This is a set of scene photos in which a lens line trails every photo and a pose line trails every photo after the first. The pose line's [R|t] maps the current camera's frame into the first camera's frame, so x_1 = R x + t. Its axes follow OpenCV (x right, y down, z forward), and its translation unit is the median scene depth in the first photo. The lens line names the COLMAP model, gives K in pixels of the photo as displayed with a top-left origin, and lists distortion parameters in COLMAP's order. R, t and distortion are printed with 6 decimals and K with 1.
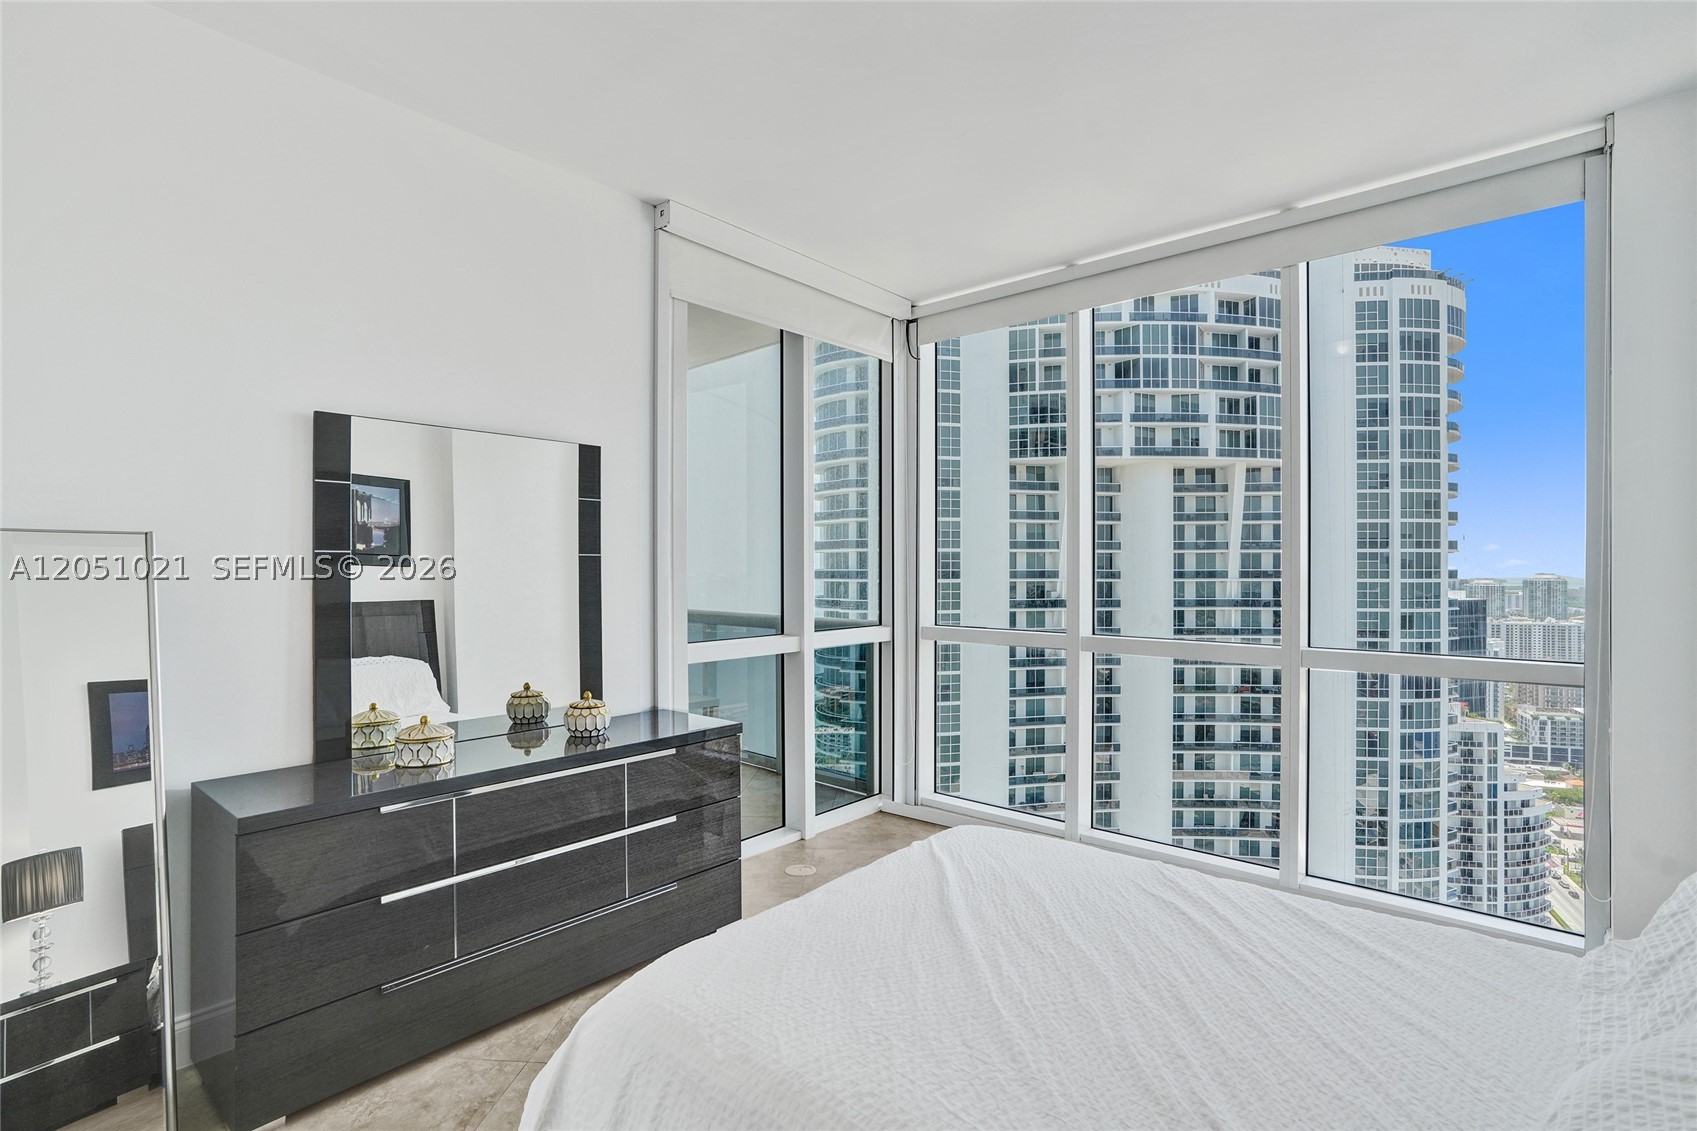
lens RADIAL K [[821.1, 0, 855.5], [0, 821.1, 561.7], [0, 0, 1]] dist [-0.059669, 0.038531]
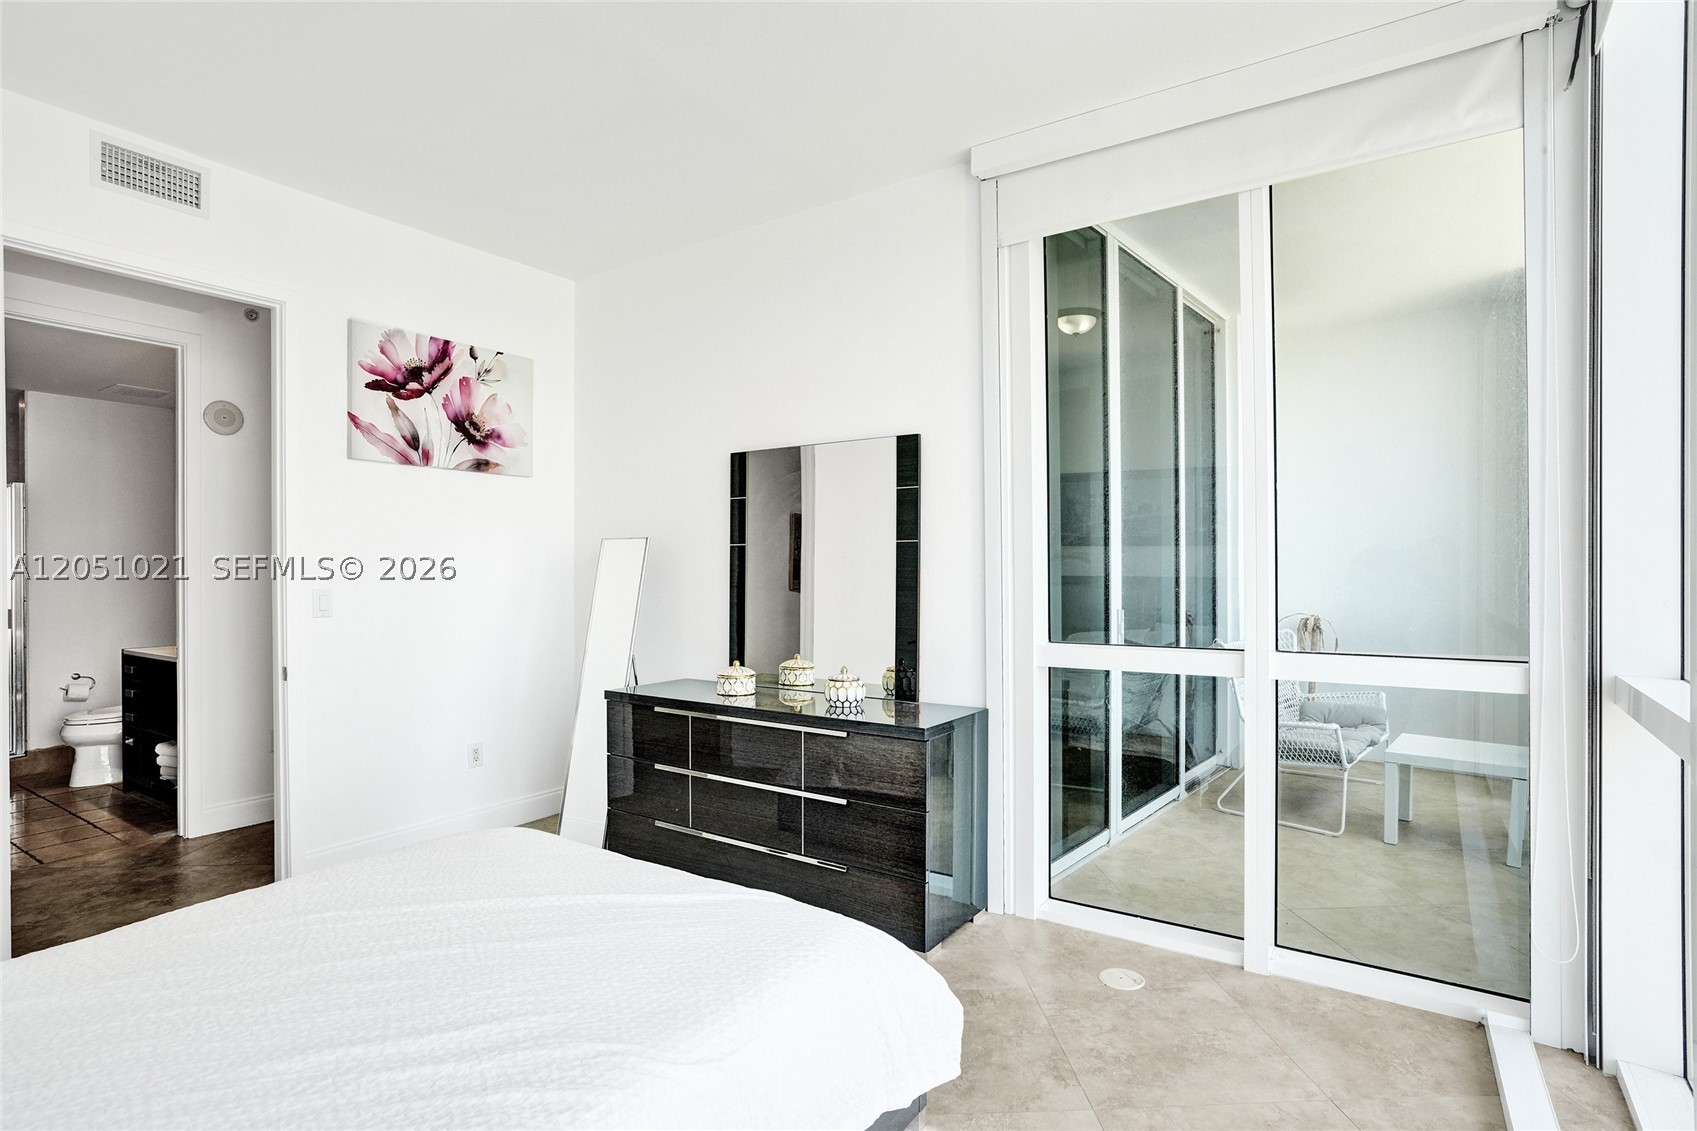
lens RADIAL K [[814.5, 0, 854.1], [0, 814.5, 560.2], [0, 0, 1]] dist [-0.054306, 0.029329]
pose [[0.128369, -0.003846, -0.991719, 0.604885], [0.006457, 0.999975, -0.003042, 0.016725], [0.991705, -0.006013, 0.128391, 0.696145]]
